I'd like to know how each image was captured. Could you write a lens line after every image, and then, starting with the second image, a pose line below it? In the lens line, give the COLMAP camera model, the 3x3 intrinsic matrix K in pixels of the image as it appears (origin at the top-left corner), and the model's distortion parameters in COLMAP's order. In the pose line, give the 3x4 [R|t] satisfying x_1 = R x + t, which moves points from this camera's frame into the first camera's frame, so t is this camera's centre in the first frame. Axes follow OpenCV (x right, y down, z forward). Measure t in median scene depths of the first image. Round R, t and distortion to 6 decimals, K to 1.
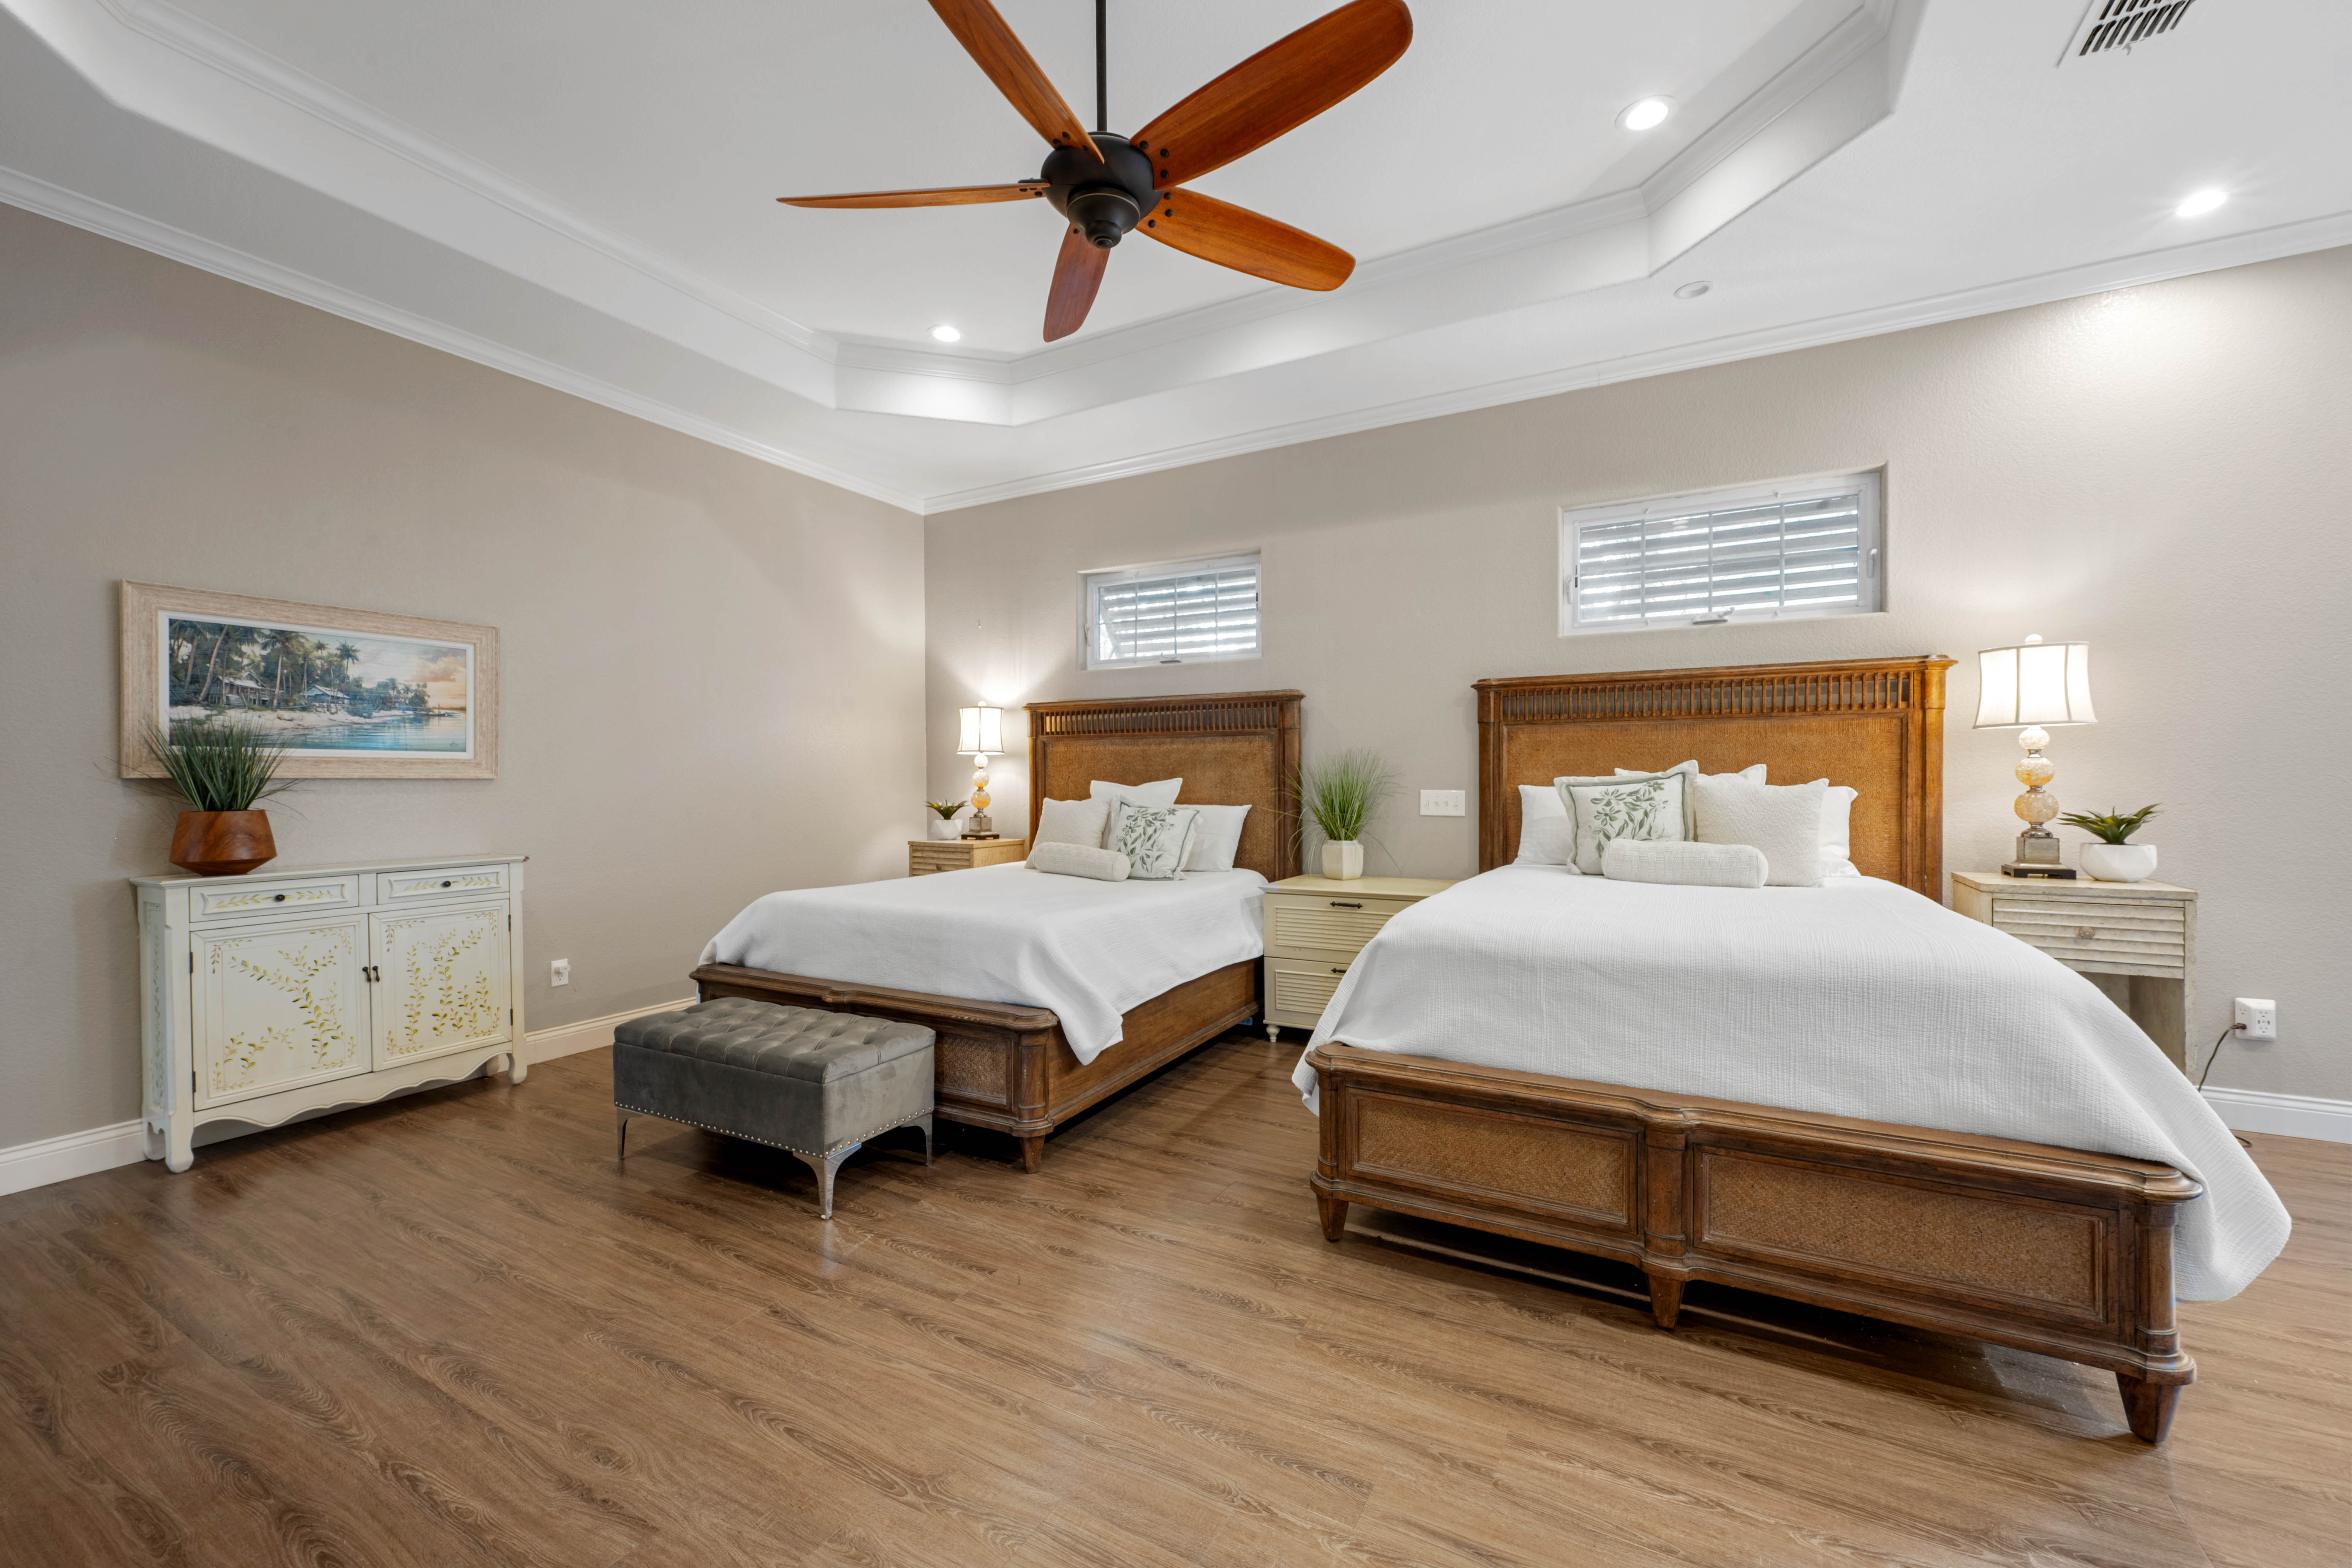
lens RADIAL K [[927.0, 0, 1175.4], [0, 927.0, 786.8], [0, 0, 1]] dist [-0.001718, -0.000042]
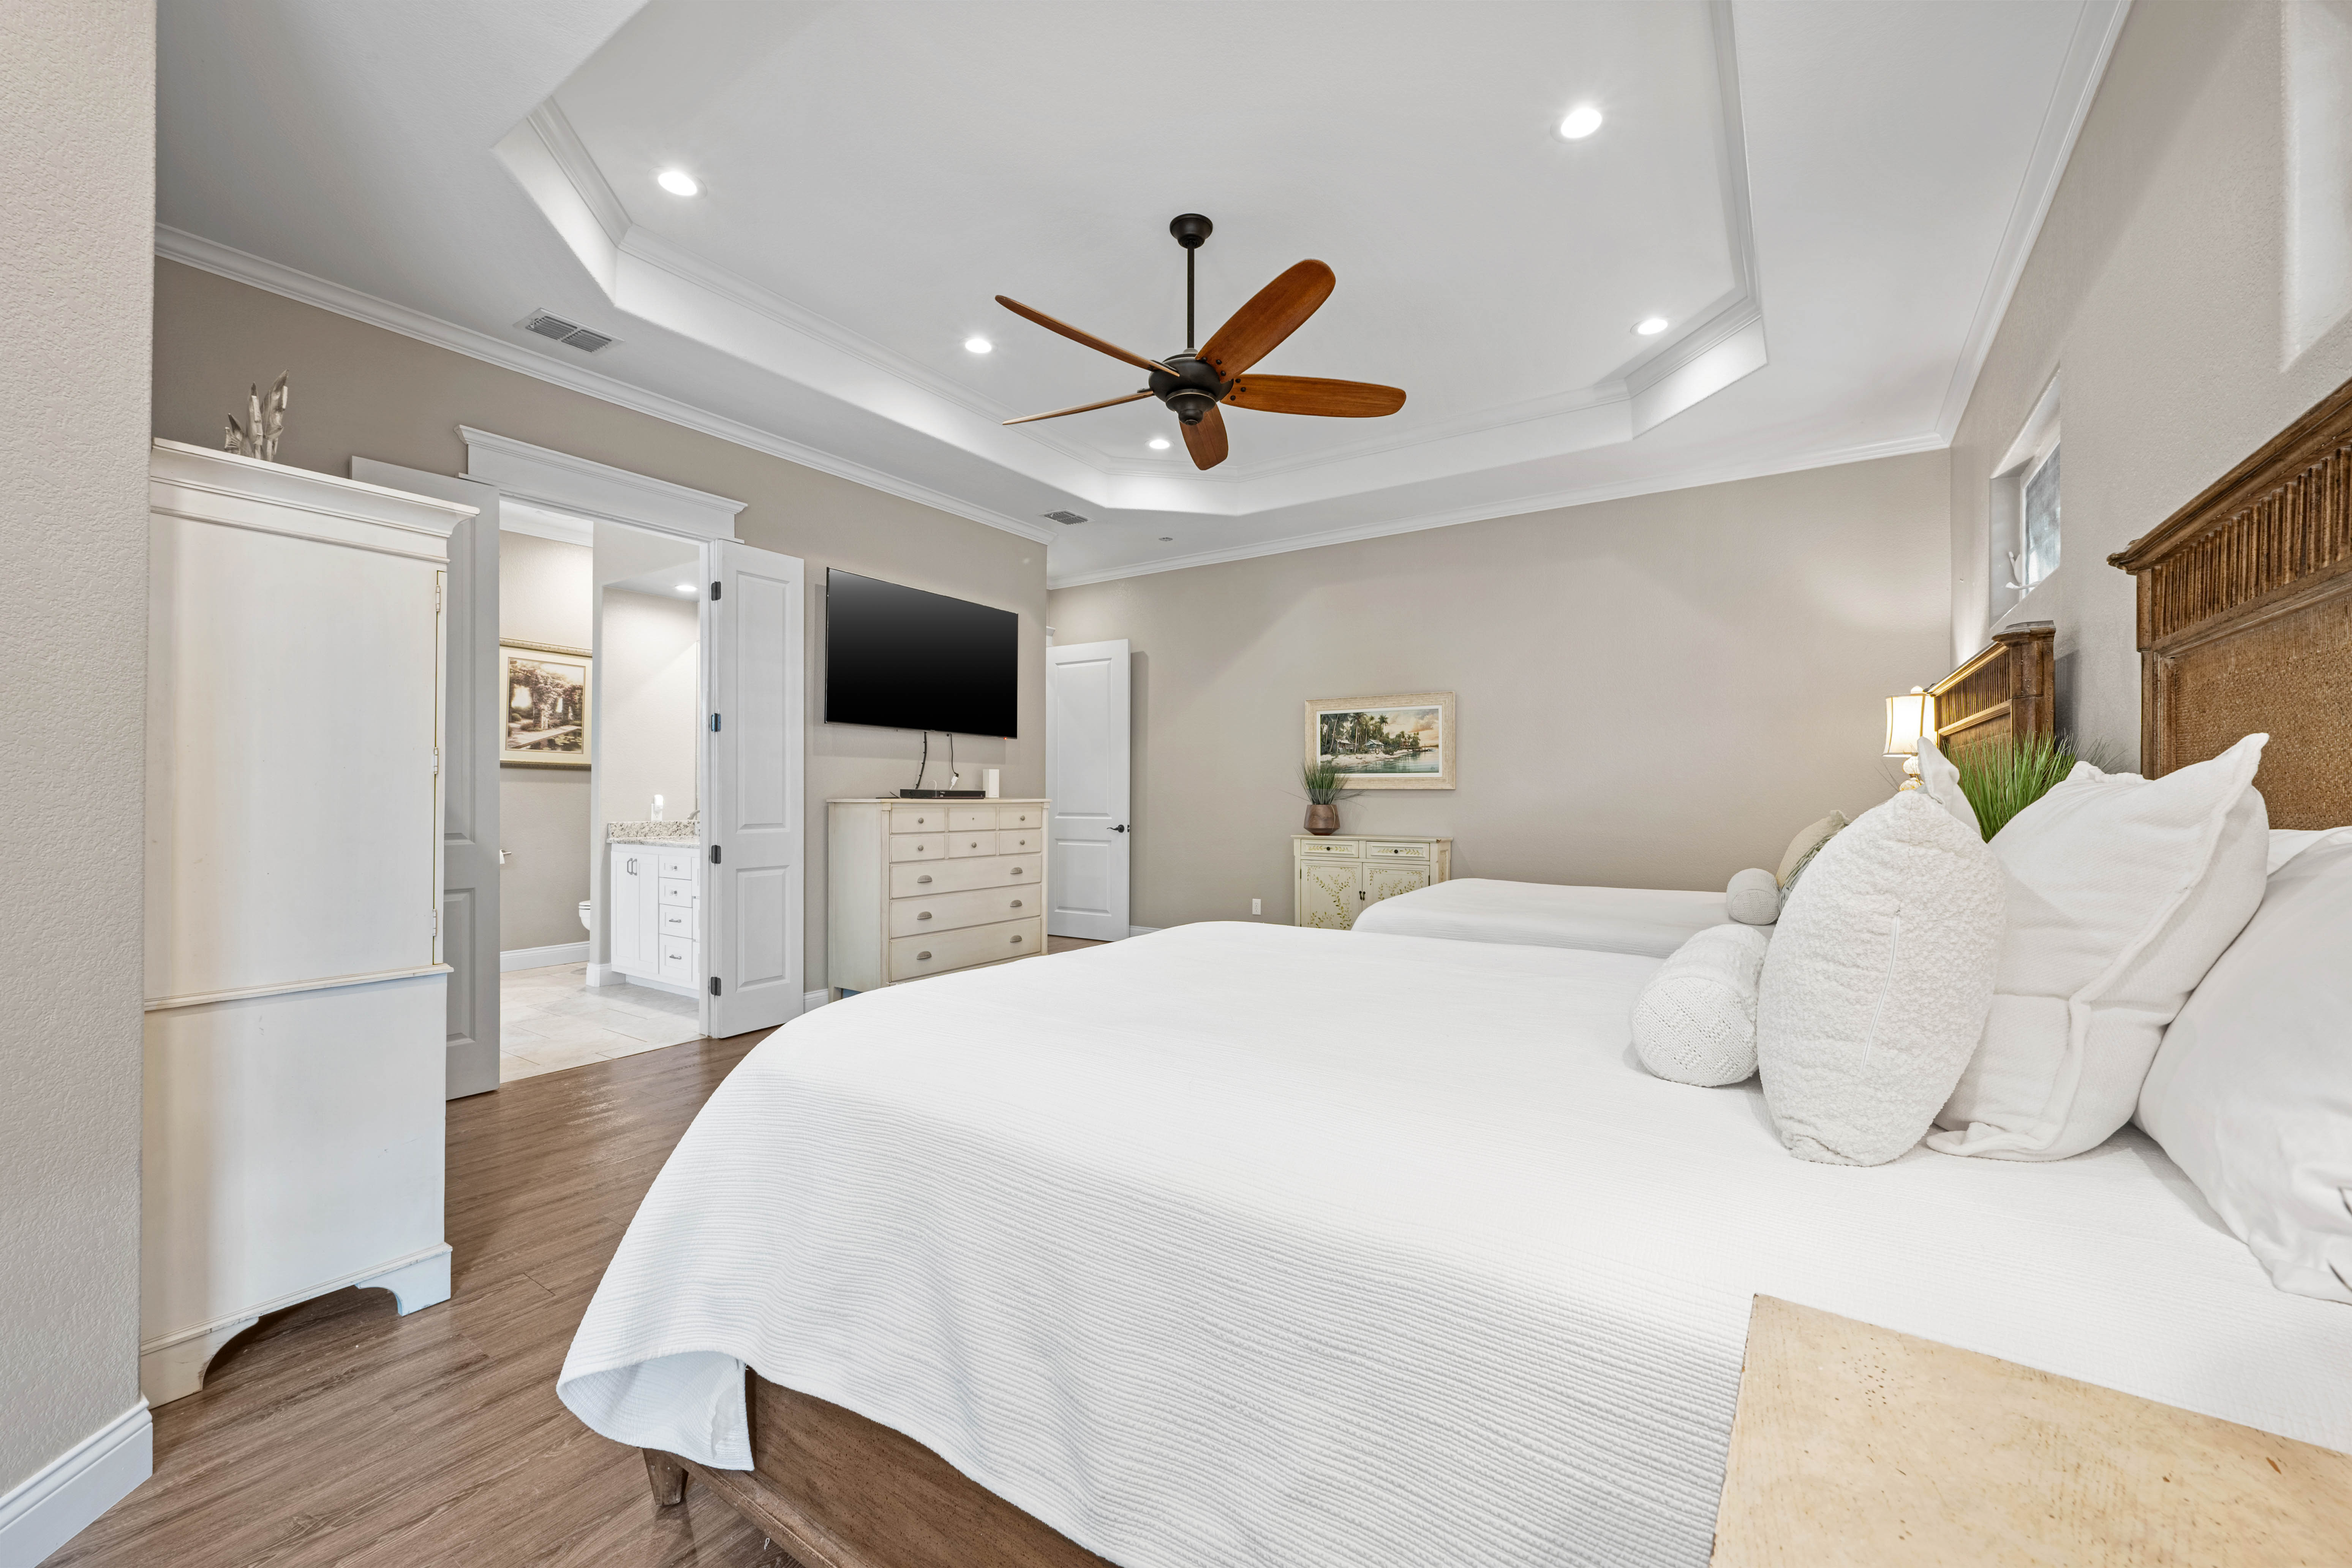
lens RADIAL K [[927.0, 0, 1175.5], [0, 927.0, 788.9], [0, 0, 1]] dist [-0.001718, -0.000042]
pose [[-0.091563, 0.000803, -0.995799, 0.967583], [-0.011321, 0.999934, 0.001847, -0.007770], [0.995735, 0.011442, -0.091548, 0.765960]]
